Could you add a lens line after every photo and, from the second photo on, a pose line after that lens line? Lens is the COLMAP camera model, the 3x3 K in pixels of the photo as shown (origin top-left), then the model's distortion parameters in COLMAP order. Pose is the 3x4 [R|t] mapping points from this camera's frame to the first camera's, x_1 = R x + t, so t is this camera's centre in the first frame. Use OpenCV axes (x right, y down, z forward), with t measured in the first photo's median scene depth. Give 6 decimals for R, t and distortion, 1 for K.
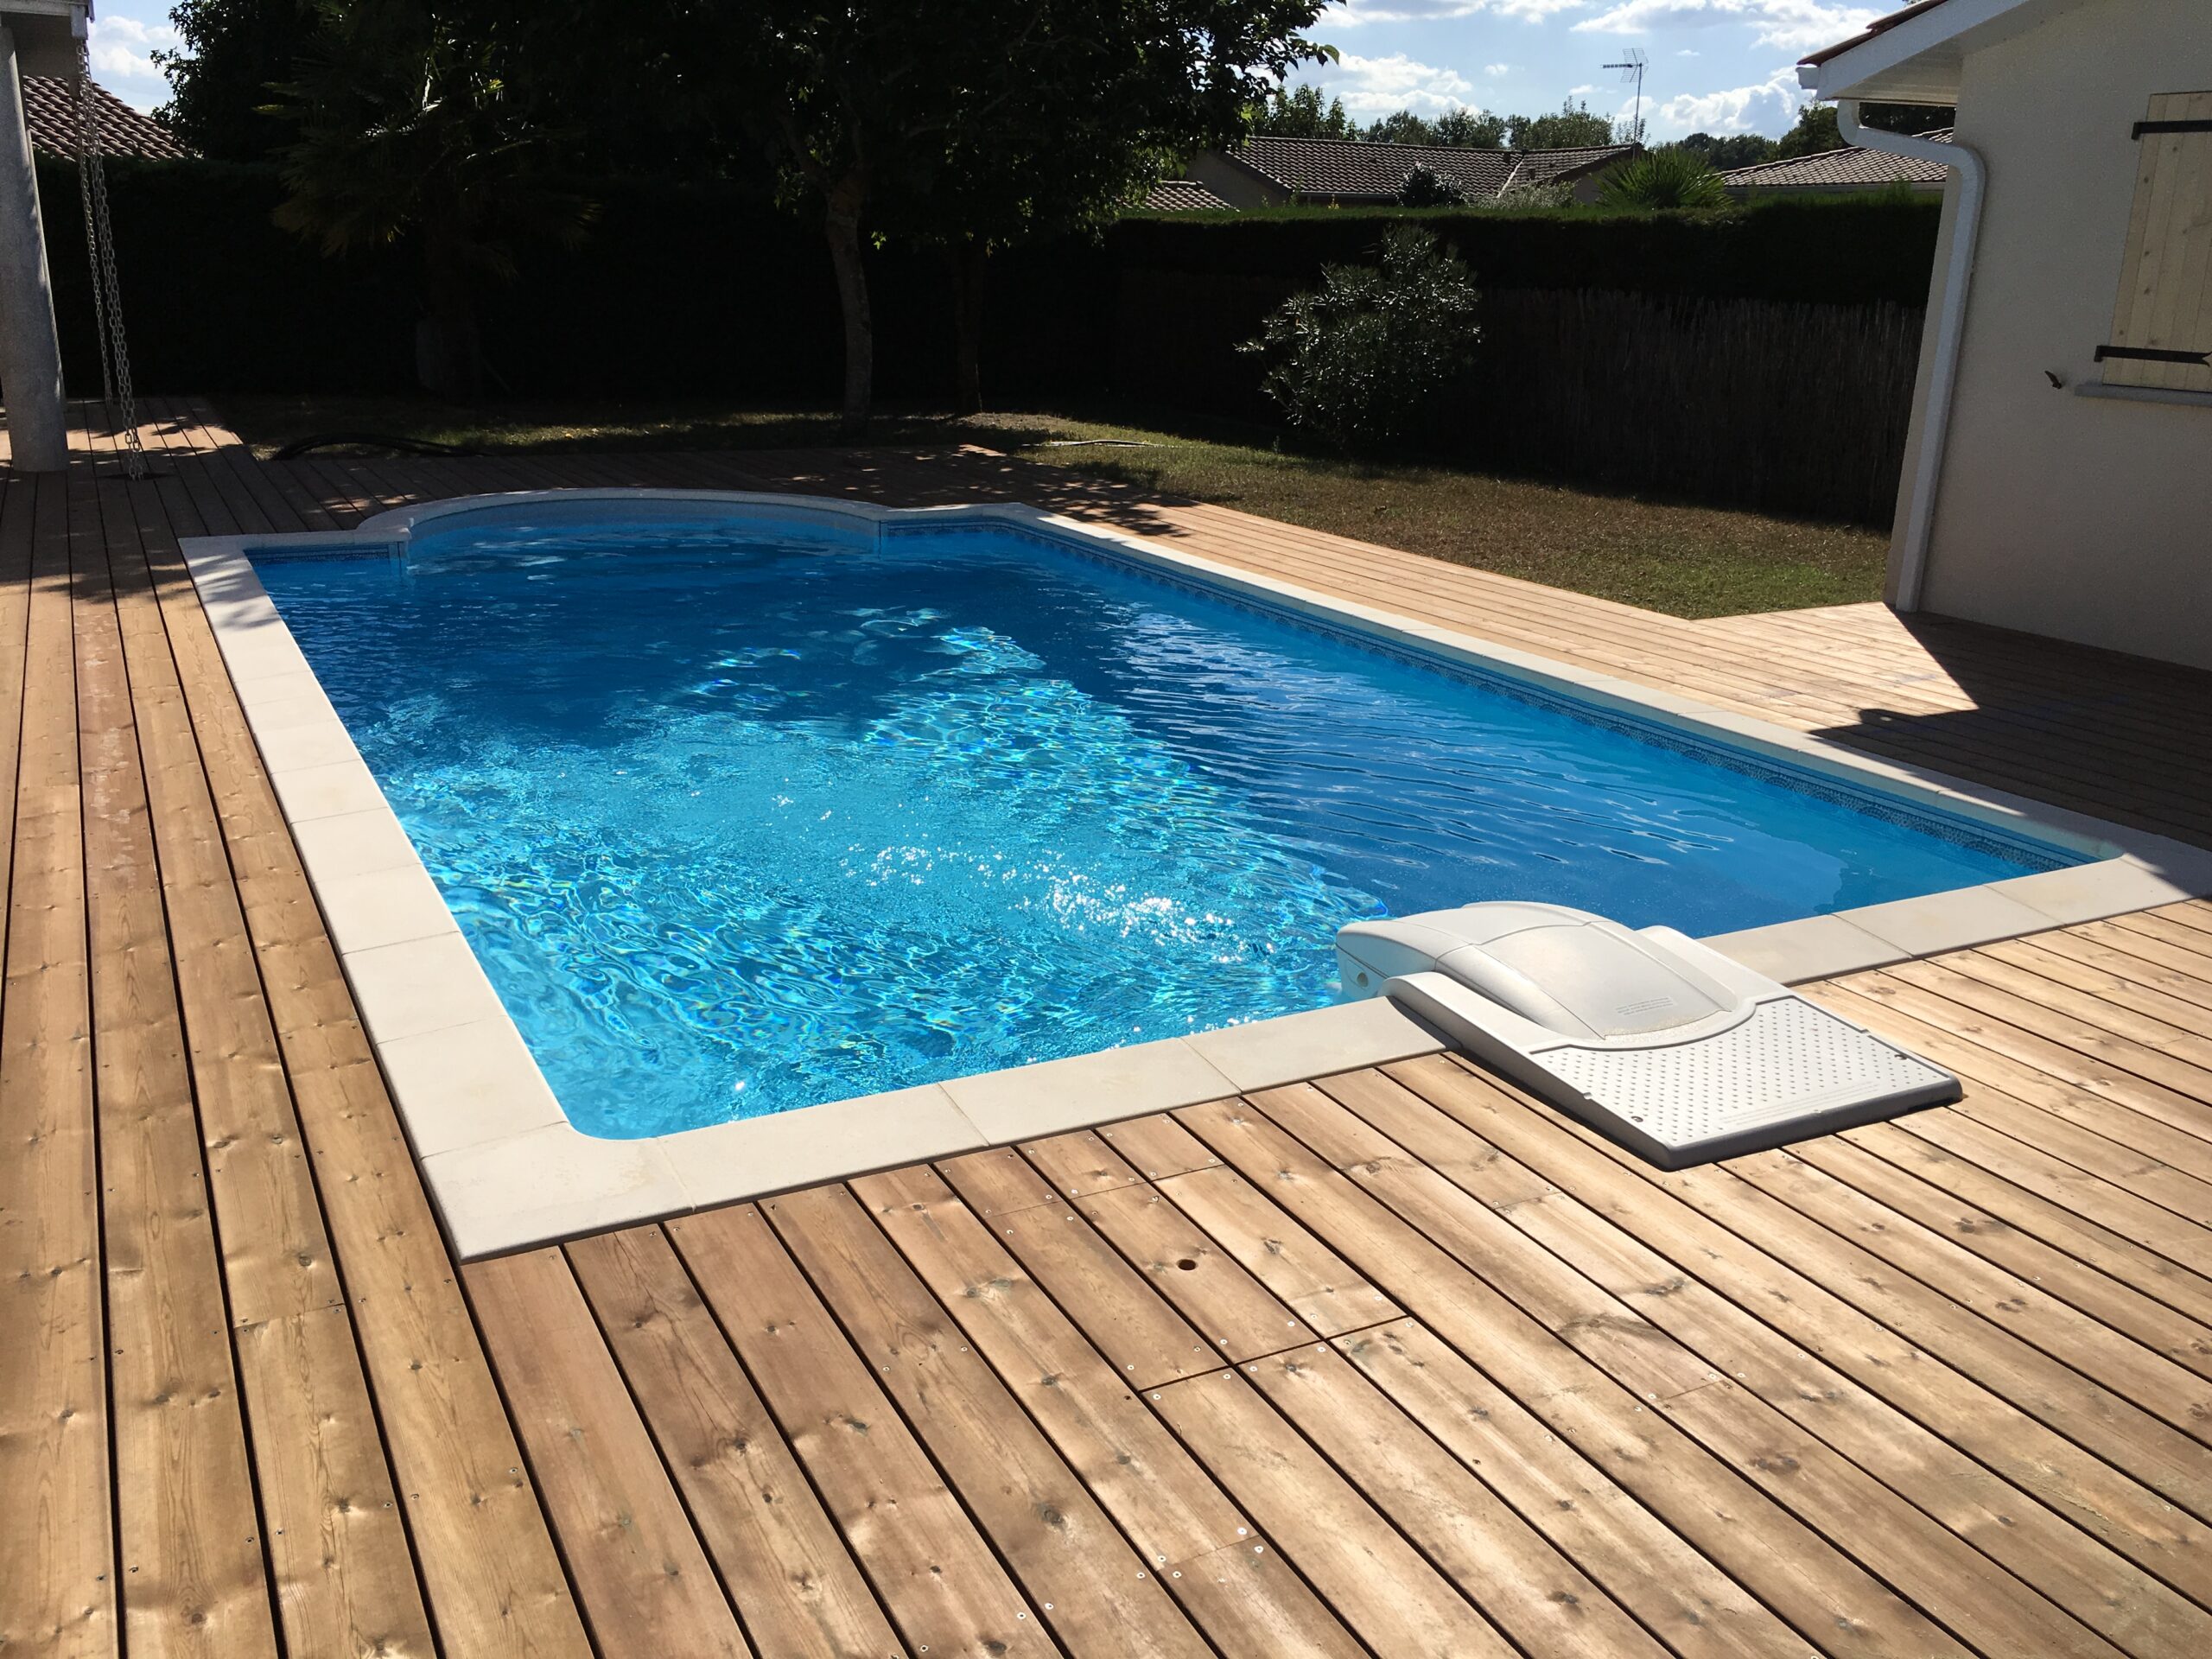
lens RADIAL K [[1910.6, 0, 1106.7], [0, 1910.6, 822.9], [0, 0, 1]] dist [0.019349, 0.007786]
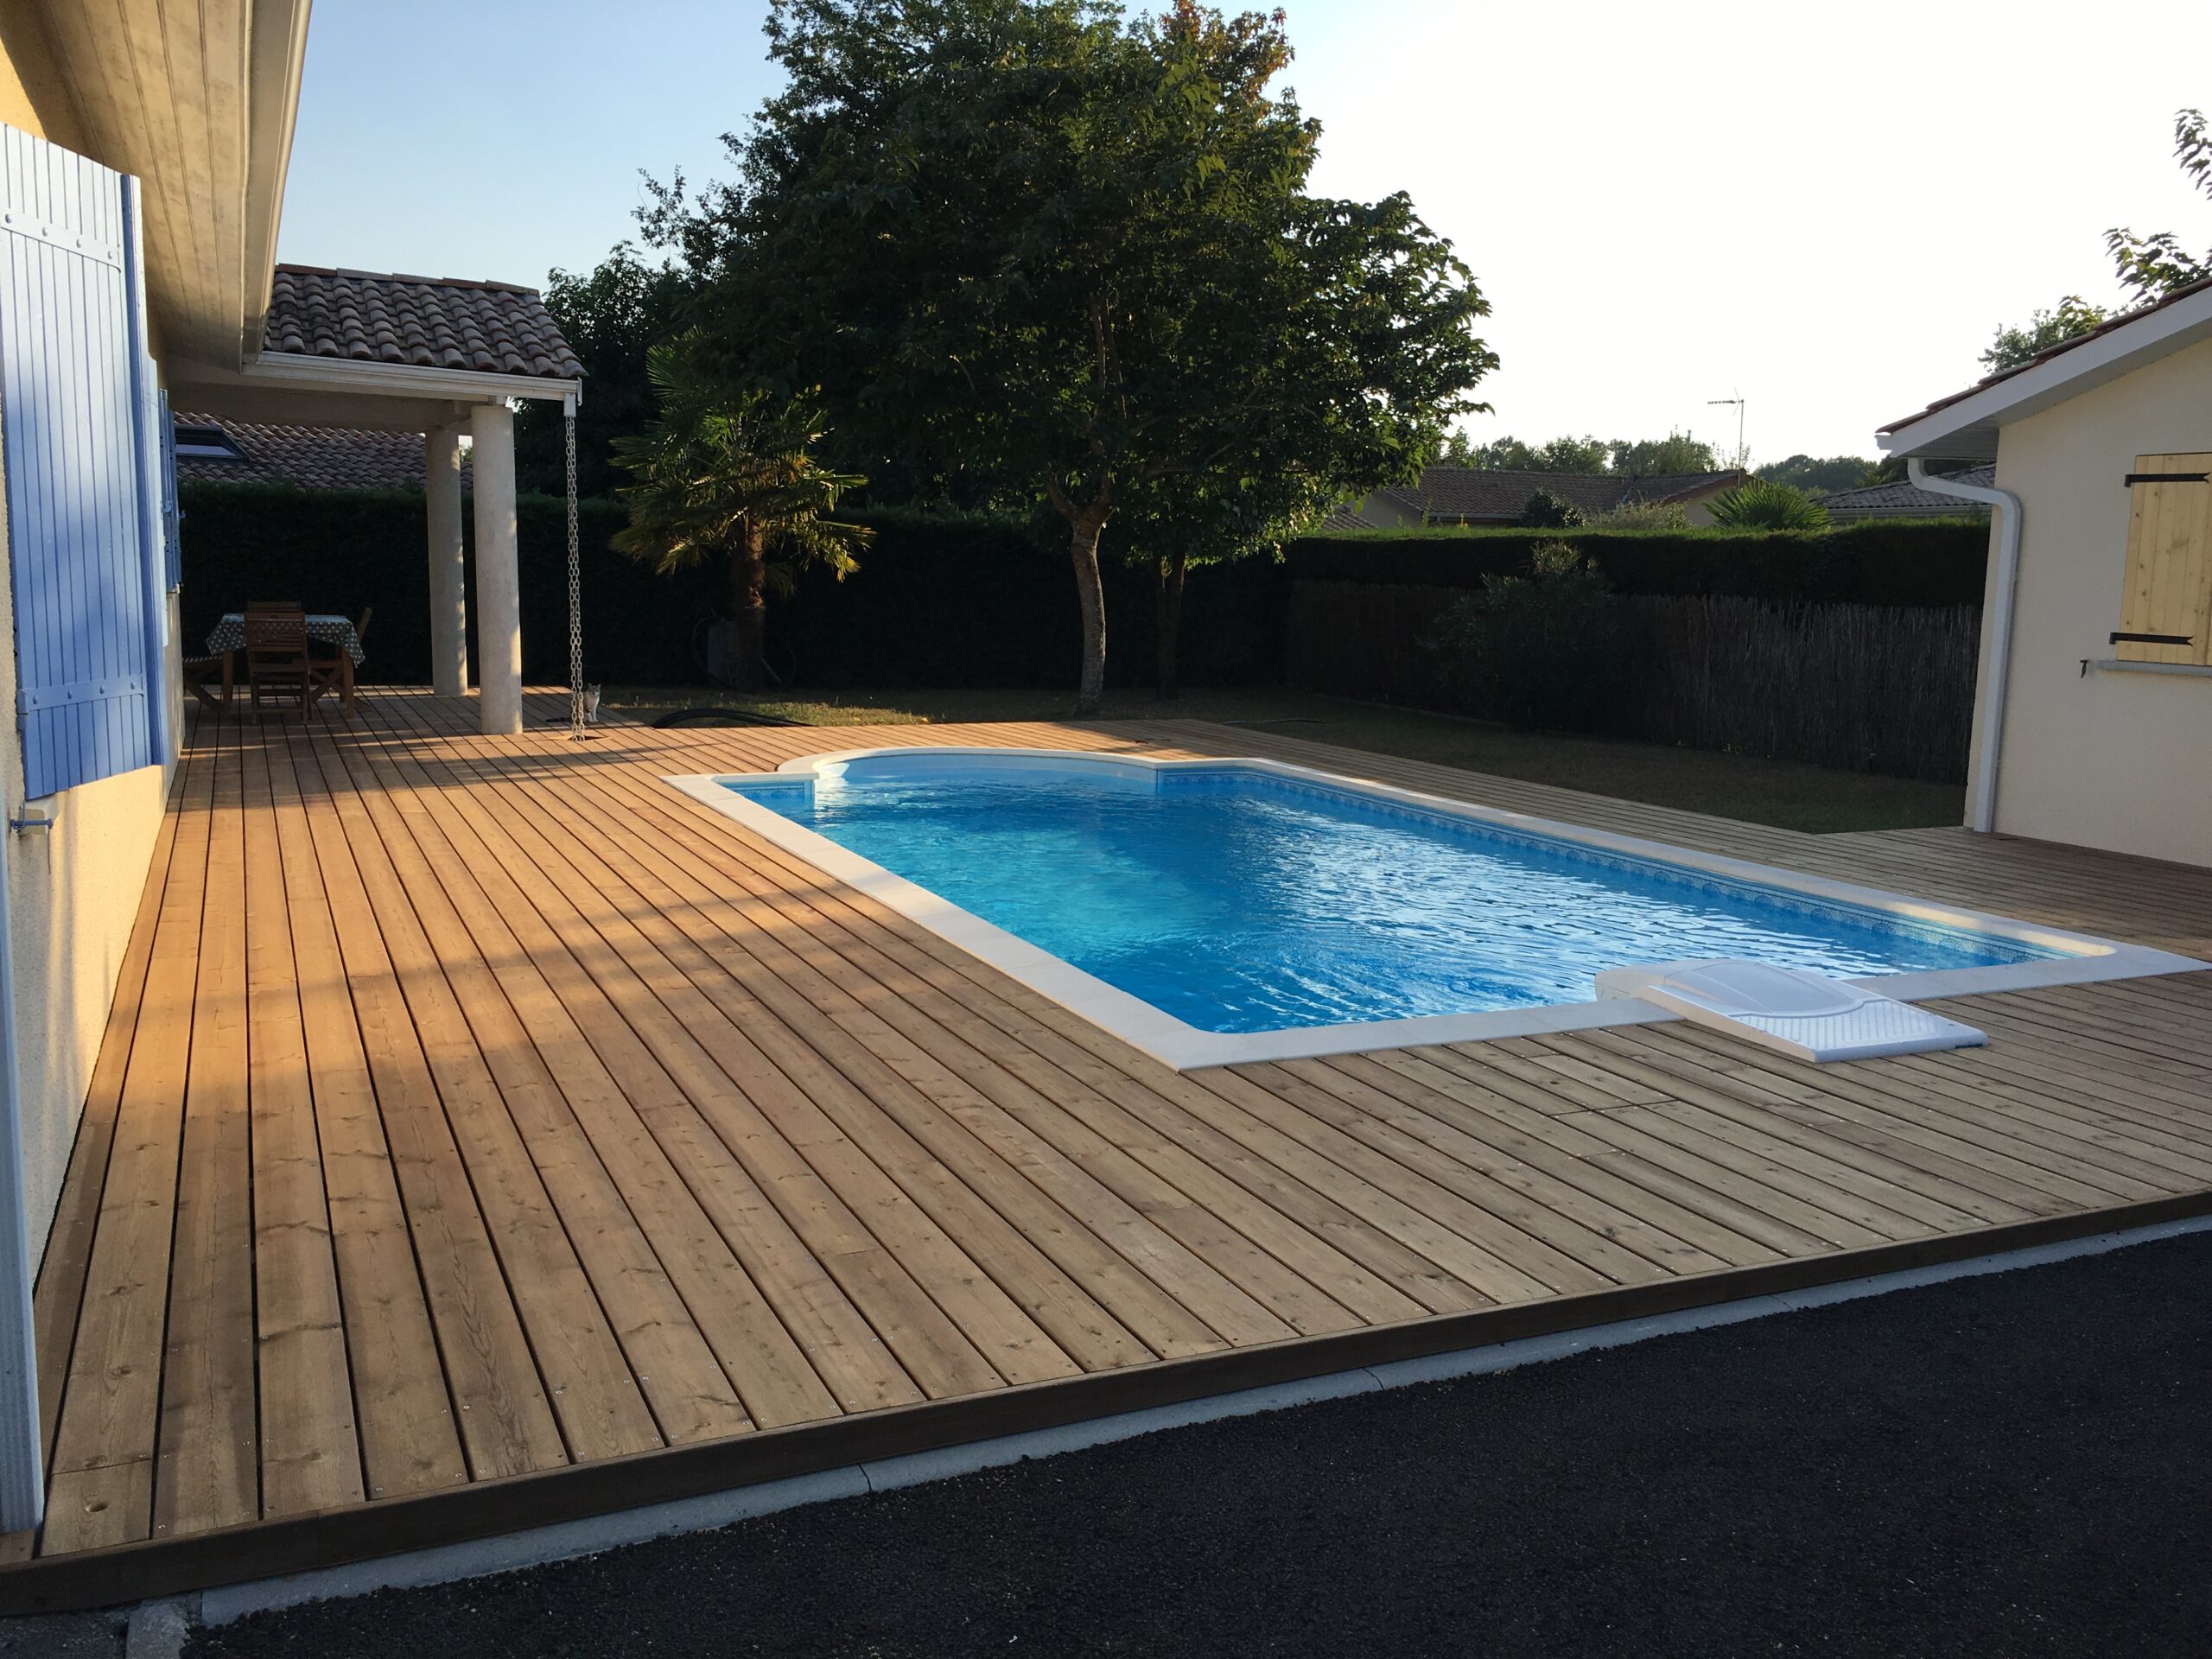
lens RADIAL K [[1910.6, 0, 1108.0], [0, 1910.6, 833.4], [0, 0, 1]] dist [0.019349, 0.007786]
pose [[0.998379, 0.006594, -0.056538, -0.059561], [-0.015039, 0.988531, -0.150265, 0.056149], [0.054899, 0.150871, 0.987028, -0.187121]]
